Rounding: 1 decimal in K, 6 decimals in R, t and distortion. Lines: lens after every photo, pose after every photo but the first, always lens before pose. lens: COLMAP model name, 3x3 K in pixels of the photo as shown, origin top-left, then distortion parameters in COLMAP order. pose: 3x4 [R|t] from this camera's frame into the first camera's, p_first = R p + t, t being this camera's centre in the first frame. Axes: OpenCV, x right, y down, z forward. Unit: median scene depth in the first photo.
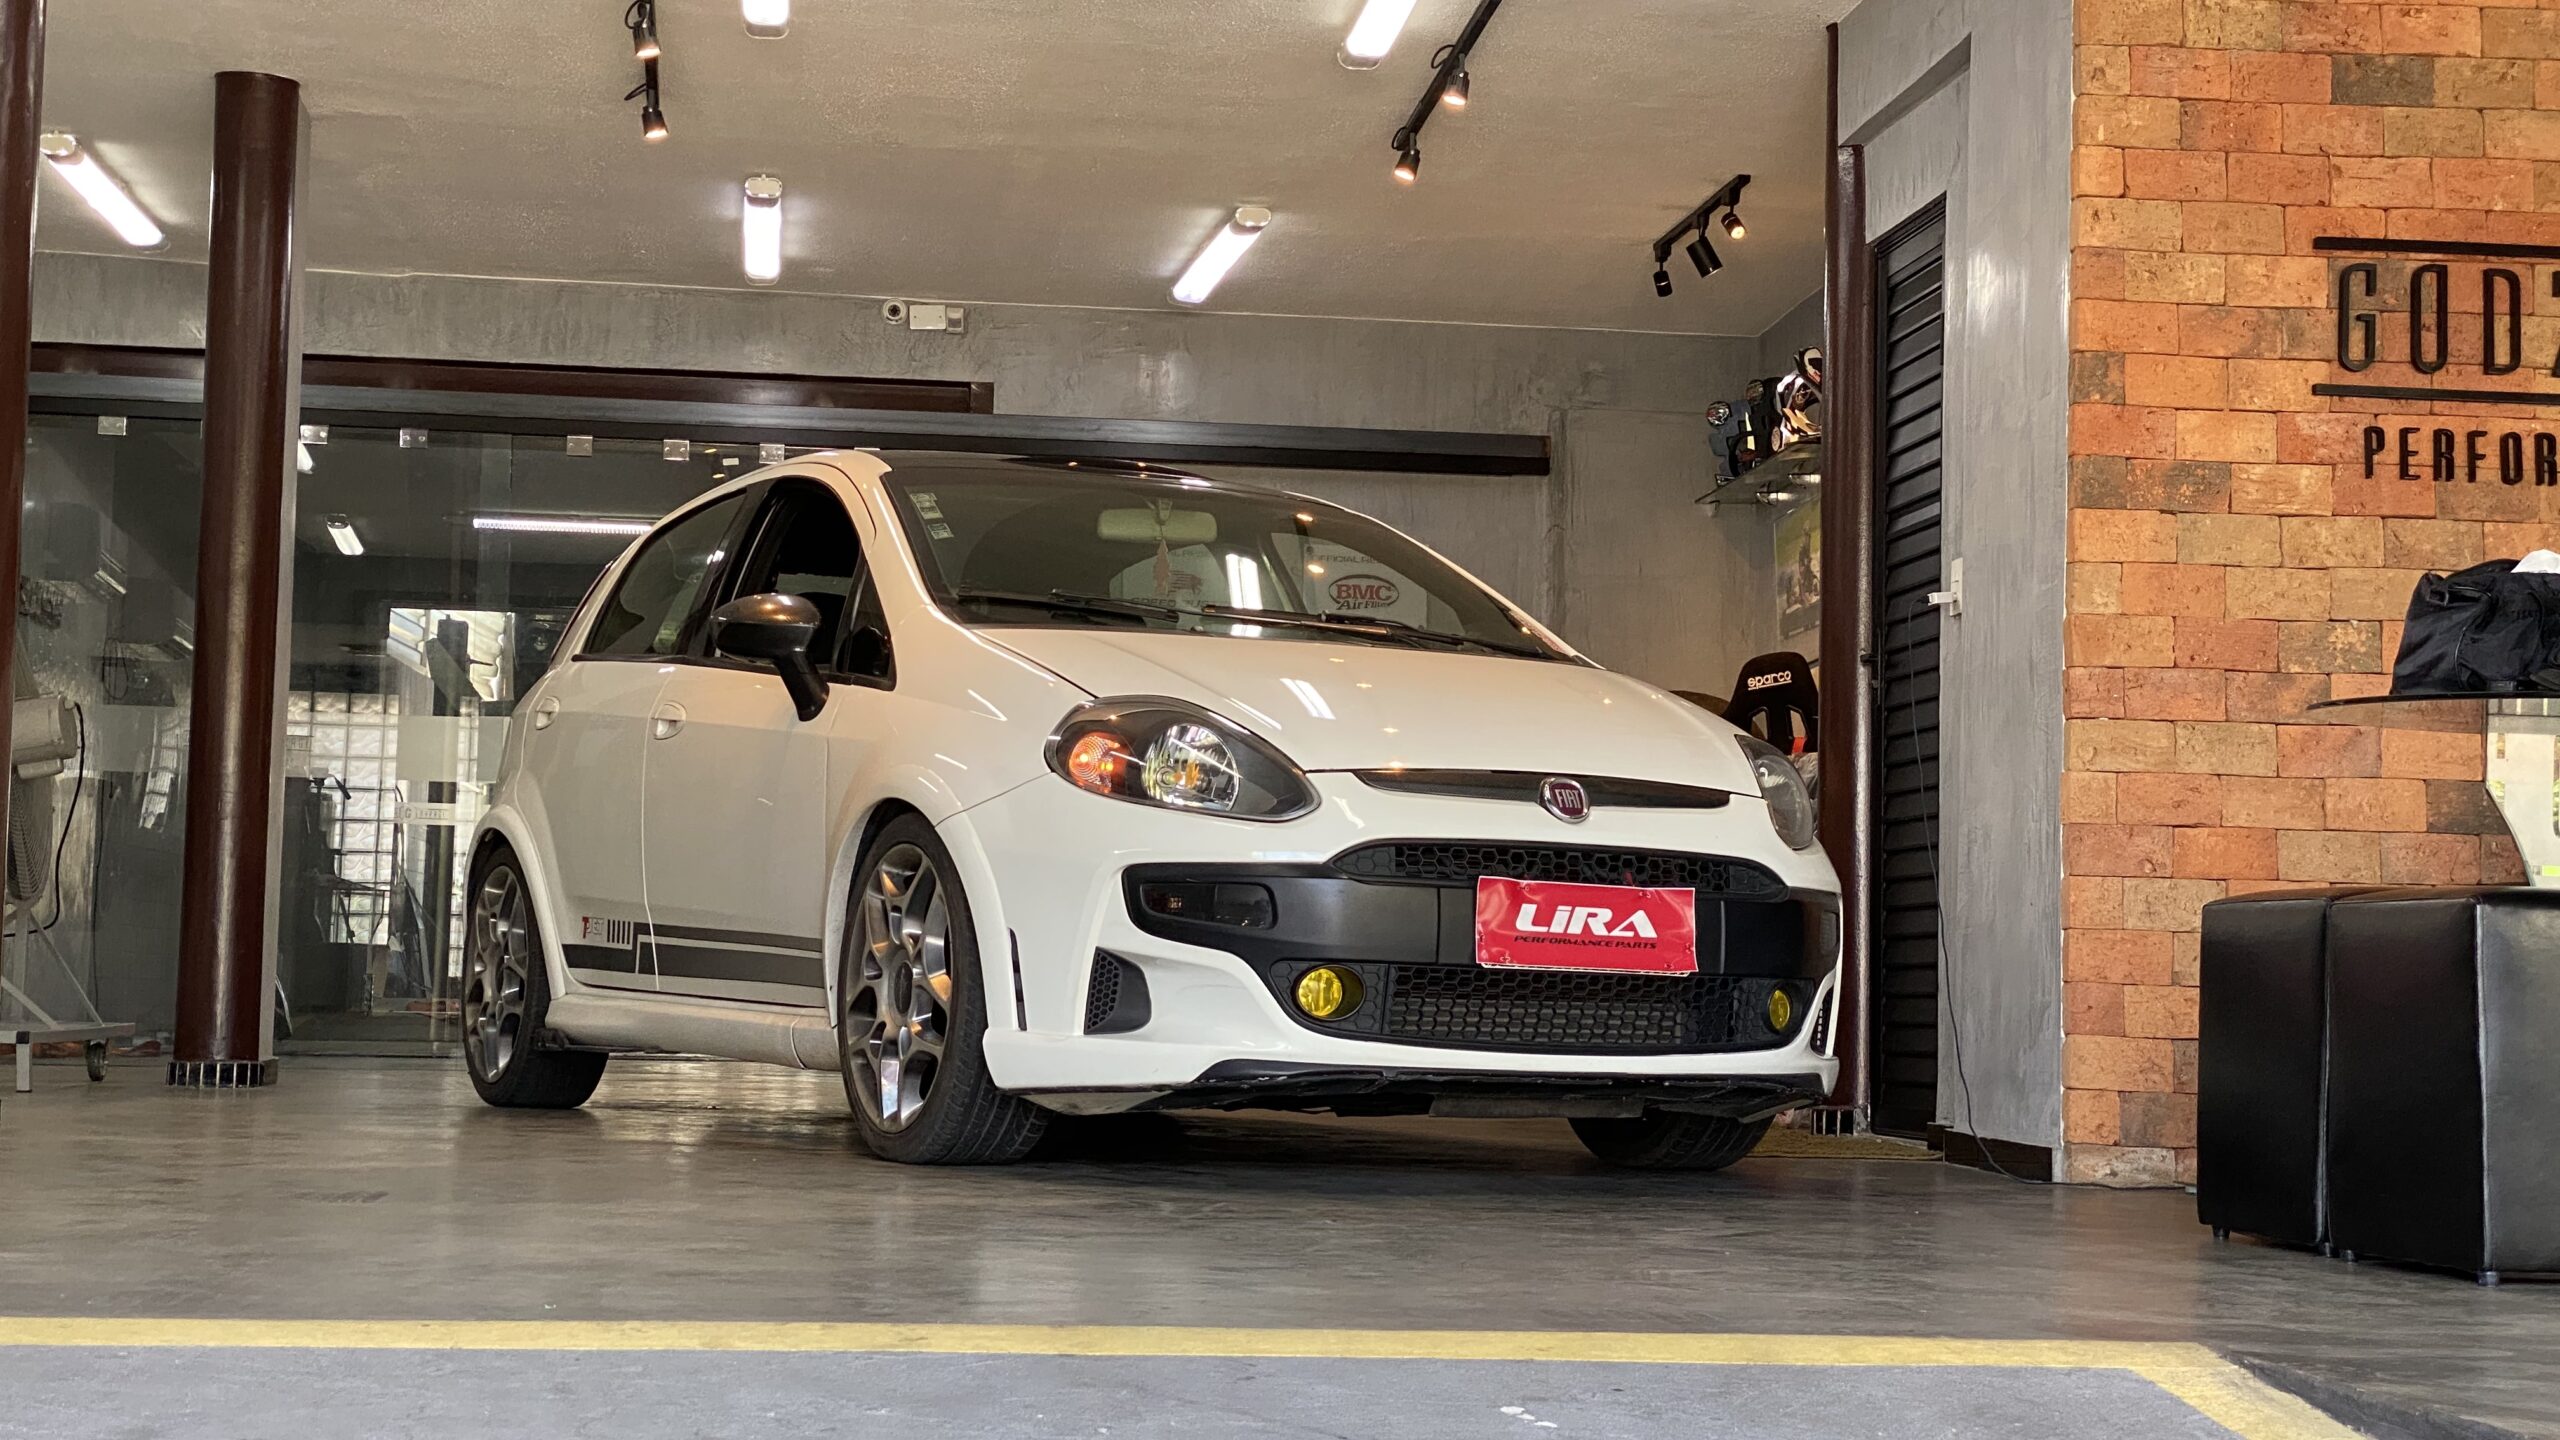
lens RADIAL K [[3885.8, 0, 1283.1], [0, 3885.8, 722.1], [0, 0, 1]] dist [-0.004835, 0.000000]
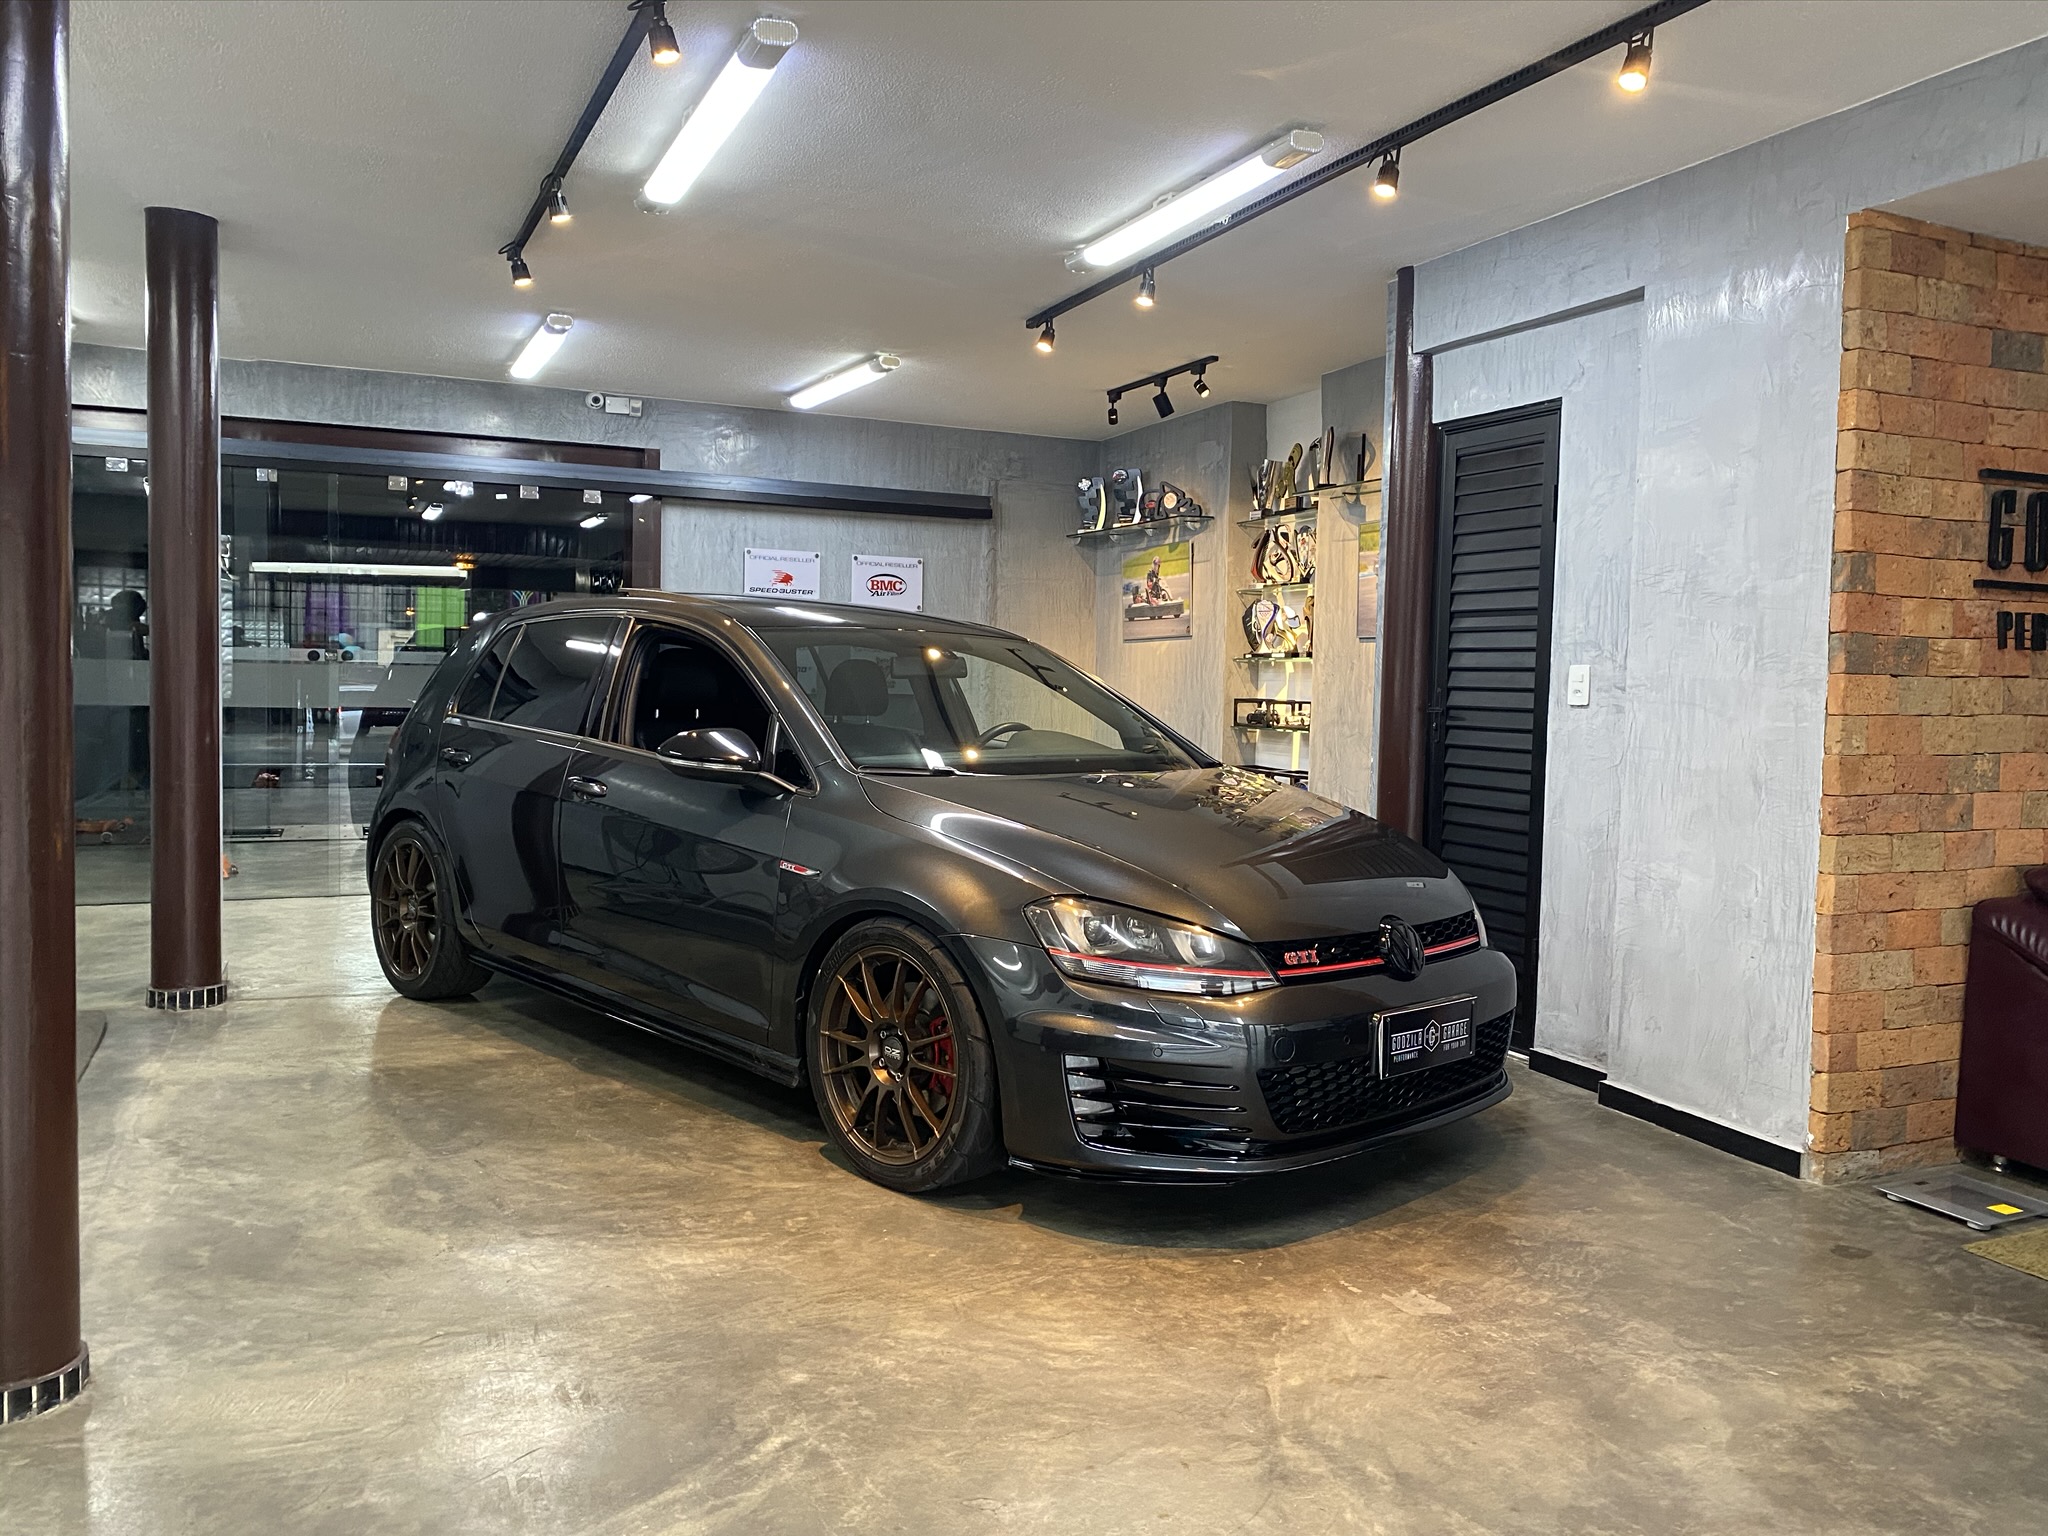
lens RADIAL K [[1596.9, 0, 1019.4], [0, 1596.9, 768.4], [0, 0, 1]] dist [-0.021536, 0.007486]
pose [[0.957195, -0.010727, 0.289244, -0.213112], [-0.028885, 0.990784, 0.132334, -0.084856], [-0.287998, -0.135024, 0.948064, 0.561290]]
